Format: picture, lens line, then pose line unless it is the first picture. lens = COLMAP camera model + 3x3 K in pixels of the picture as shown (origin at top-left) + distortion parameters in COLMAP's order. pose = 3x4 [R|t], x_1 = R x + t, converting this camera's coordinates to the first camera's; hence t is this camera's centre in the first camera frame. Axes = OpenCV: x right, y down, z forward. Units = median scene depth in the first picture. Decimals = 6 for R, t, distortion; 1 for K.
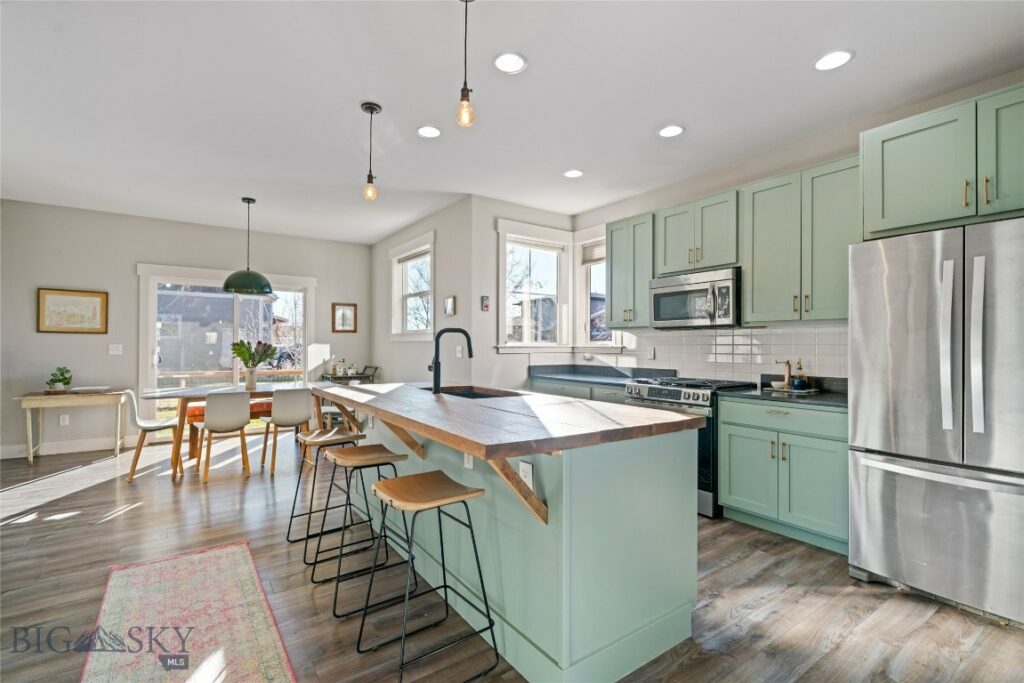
lens RADIAL K [[480.5, 0, 507.4], [0, 480.5, 344.1], [0, 0, 1]] dist [-0.001407, -0.000060]
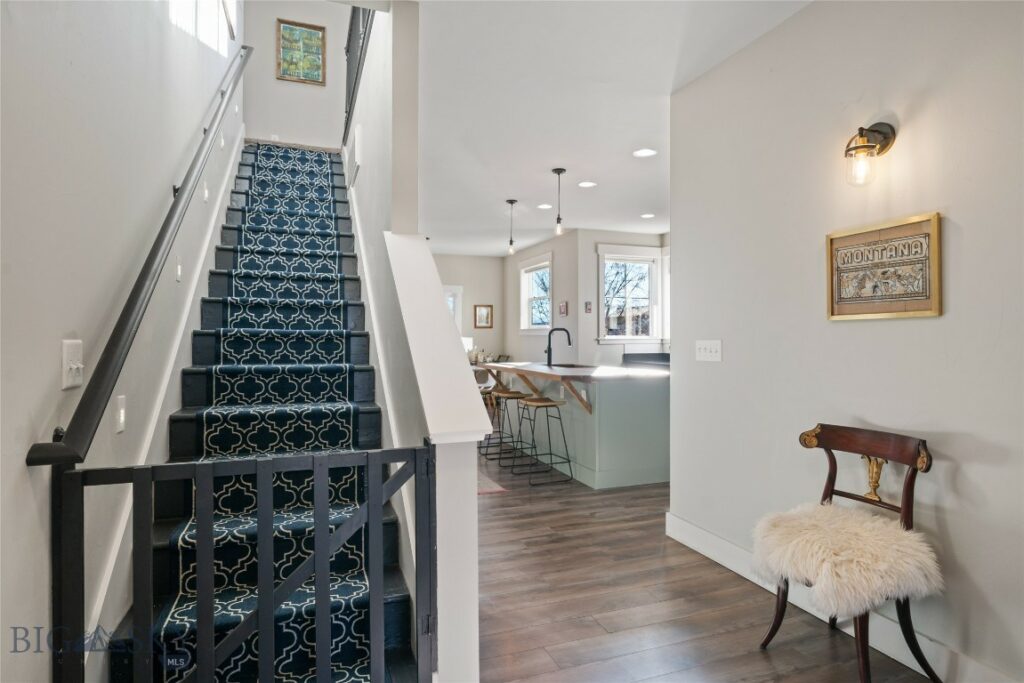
lens RADIAL K [[565.7, 0, 509.6], [0, 565.7, 339.3], [0, 0, 1]] dist [-0.001890, -0.000095]
pose [[0.970041, -0.002673, -0.242927, 0.122428], [0.003908, 0.999982, 0.004599, -0.002397], [0.242910, -0.005411, 0.970034, -0.590623]]
